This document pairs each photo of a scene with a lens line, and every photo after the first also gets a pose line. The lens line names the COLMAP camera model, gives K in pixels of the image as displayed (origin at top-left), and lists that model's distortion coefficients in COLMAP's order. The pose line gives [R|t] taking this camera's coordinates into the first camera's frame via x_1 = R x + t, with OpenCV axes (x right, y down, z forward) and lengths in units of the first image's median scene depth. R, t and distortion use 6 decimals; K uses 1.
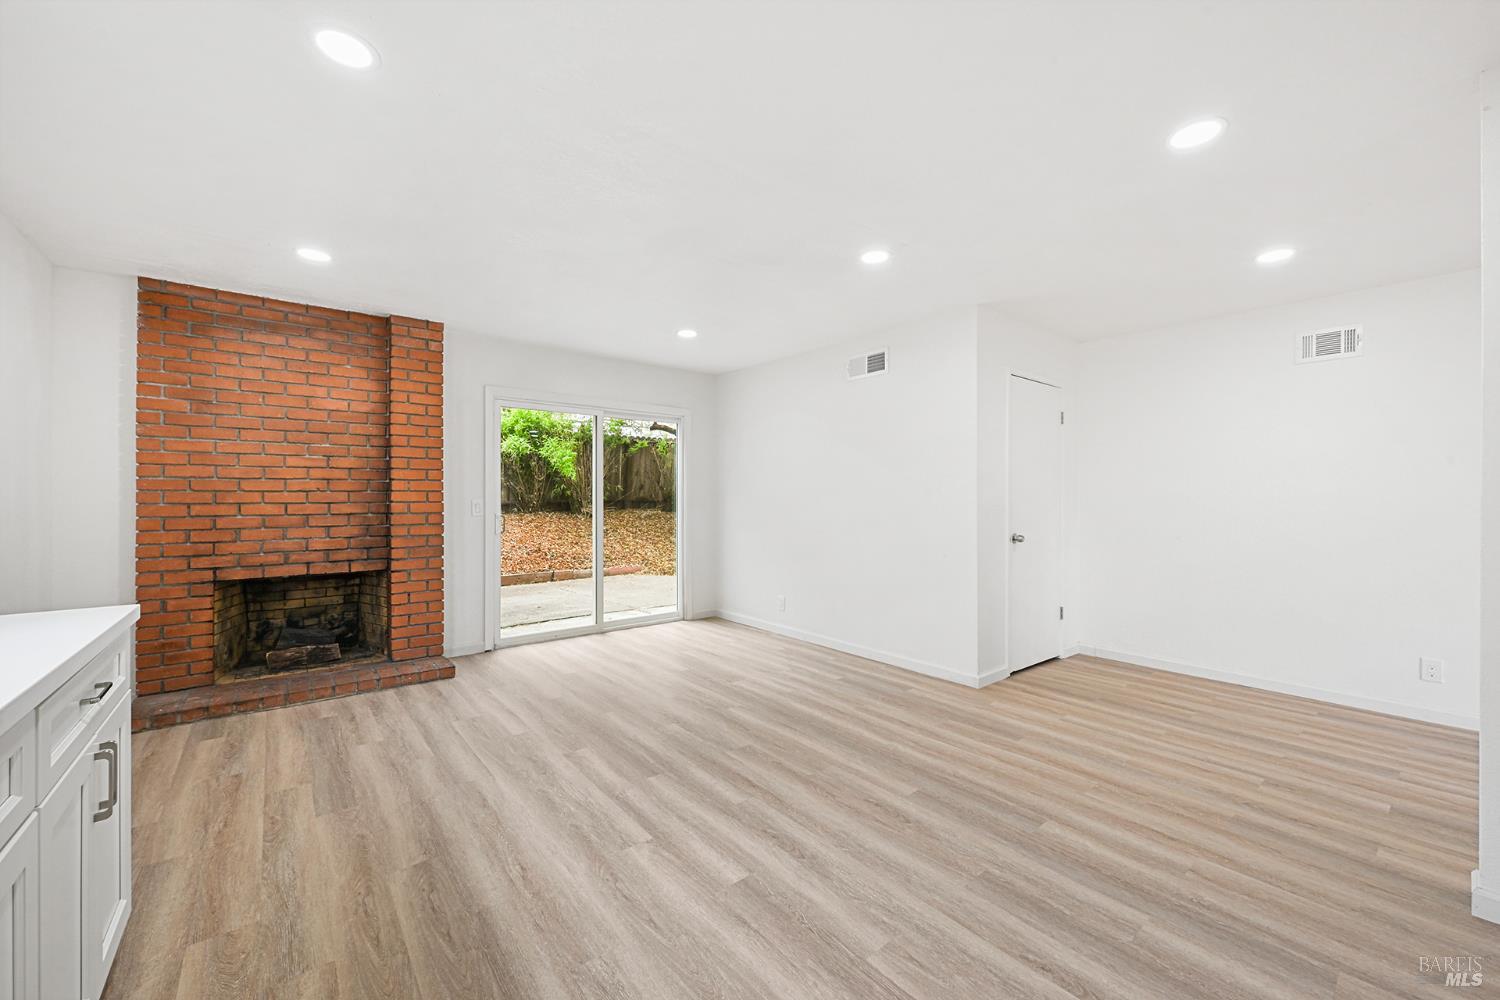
lens RADIAL K [[591.4, 0, 753.3], [0, 591.4, 501.1], [0, 0, 1]] dist [-0.000521, 0.000398]
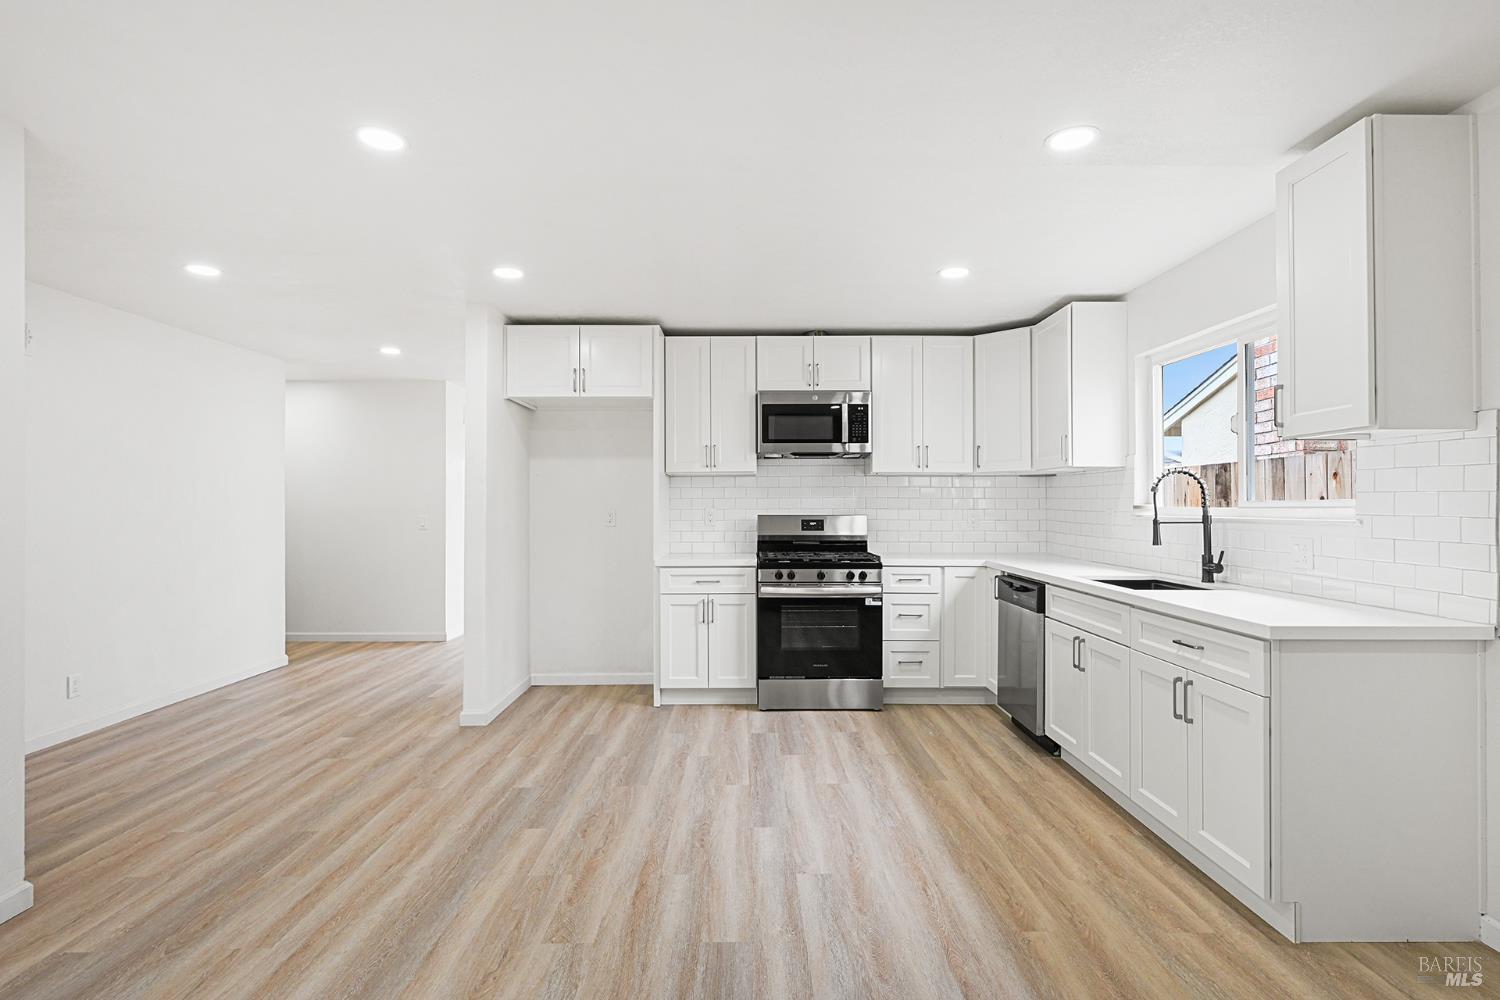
lens RADIAL K [[740.6, 0, 759.1], [0, 740.6, 497.5], [0, 0, 1]] dist [0.000464, -0.000058]
pose [[-0.787038, 0.008015, 0.616852, -0.556884], [0.003129, 0.999955, -0.009001, -0.022163], [-0.616897, -0.005154, -0.787027, 1.271554]]
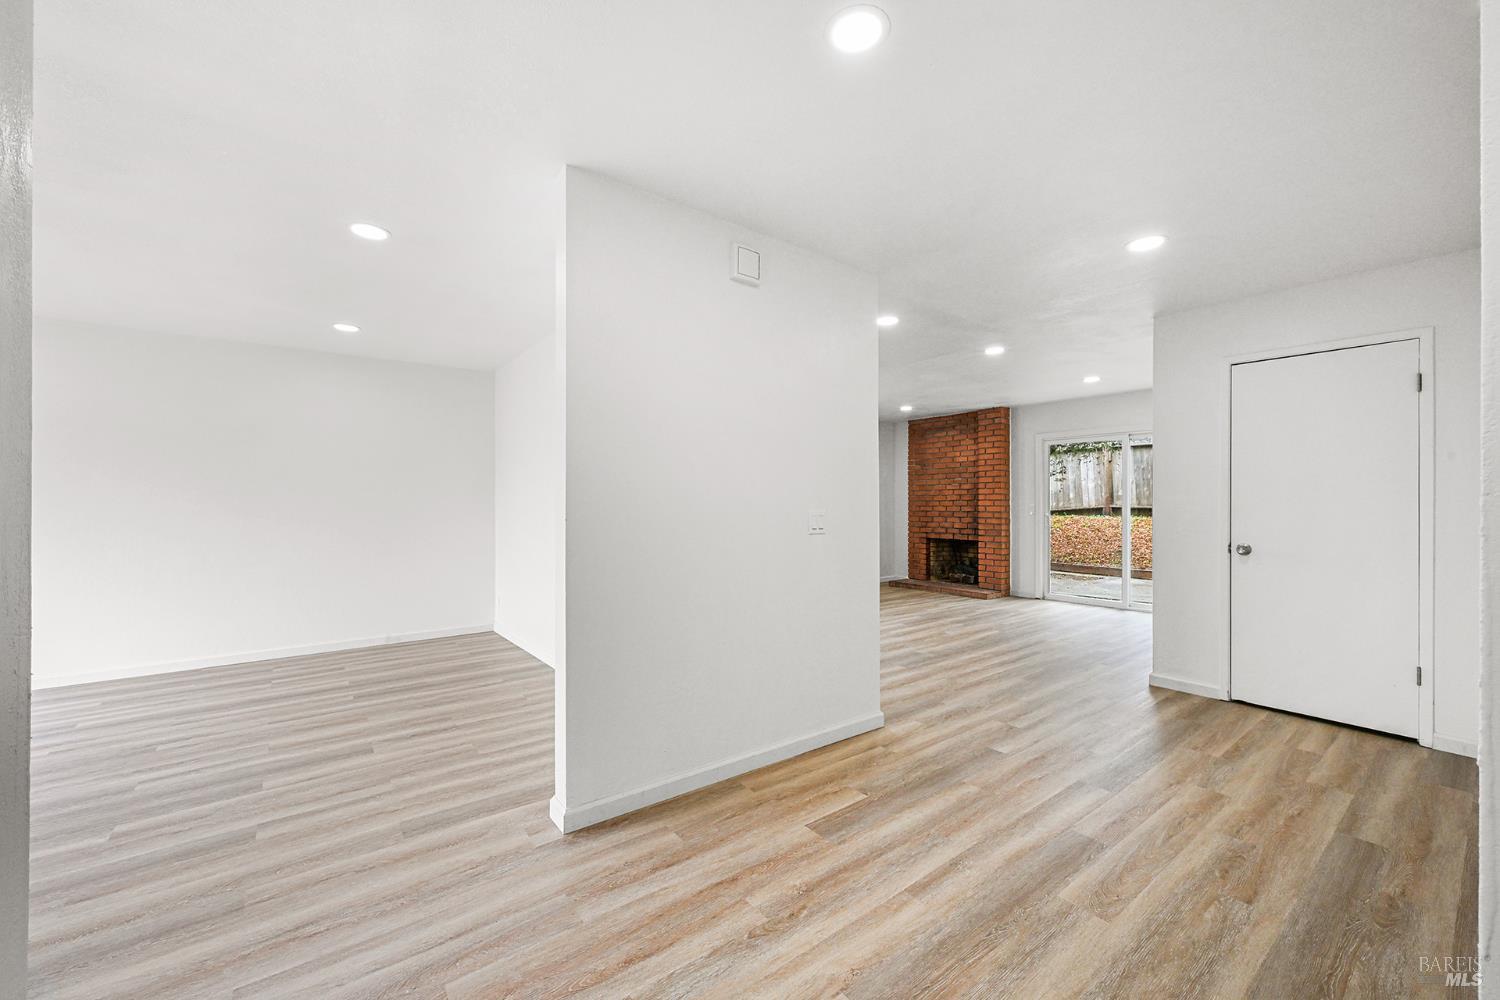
lens RADIAL K [[591.4, 0, 737.8], [0, 591.4, 498.6], [0, 0, 1]] dist [-0.000521, 0.000398]
pose [[-0.048106, -0.010930, -0.998782, 1.675718], [-0.005844, 0.999926, -0.010661, 0.004038], [0.998825, 0.005324, -0.048166, 0.364564]]
